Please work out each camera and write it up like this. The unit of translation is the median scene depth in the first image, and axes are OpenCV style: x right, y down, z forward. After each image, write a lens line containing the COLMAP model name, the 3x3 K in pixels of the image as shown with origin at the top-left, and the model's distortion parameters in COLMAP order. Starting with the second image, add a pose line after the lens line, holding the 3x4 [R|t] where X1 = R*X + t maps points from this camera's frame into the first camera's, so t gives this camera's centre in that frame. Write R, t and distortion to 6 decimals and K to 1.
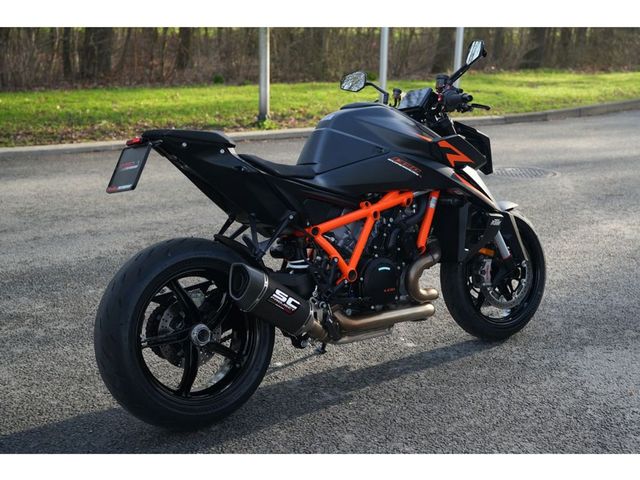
lens RADIAL K [[904.7, 0, 320.0], [0, 904.7, 240.0], [0, 0, 1]] dist [-0.033126, 0.721761]
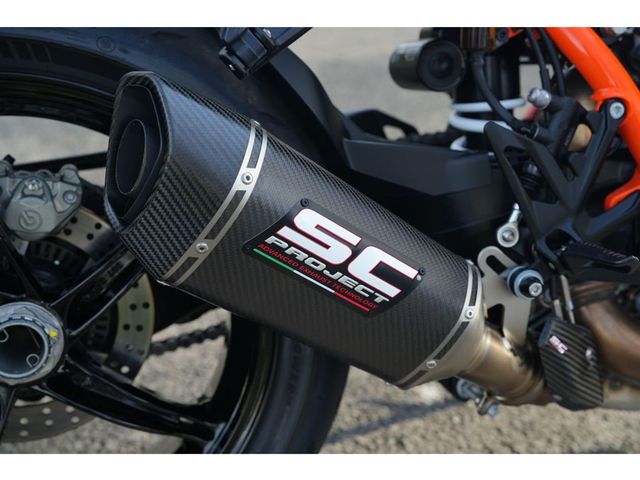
lens RADIAL K [[904.7, 0, 320.0], [0, 904.7, 240.0], [0, 0, 1]] dist [-0.033126, 0.721761]
pose [[0.928733, 0.141365, -0.342740, 0.033038], [-0.087426, 0.981888, 0.168086, 0.021905], [0.360293, -0.126142, 0.924271, 0.731183]]
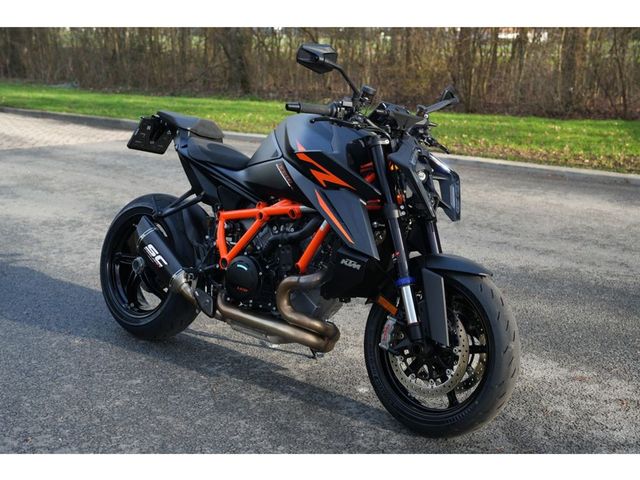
lens RADIAL K [[904.7, 0, 320.0], [0, 904.7, 240.0], [0, 0, 1]] dist [-0.033126, 0.721761]
pose [[0.243286, 0.188497, -0.951462, 1.086045], [-0.259469, 0.957833, 0.123413, -0.149579], [0.934606, 0.216850, 0.281937, 0.804578]]
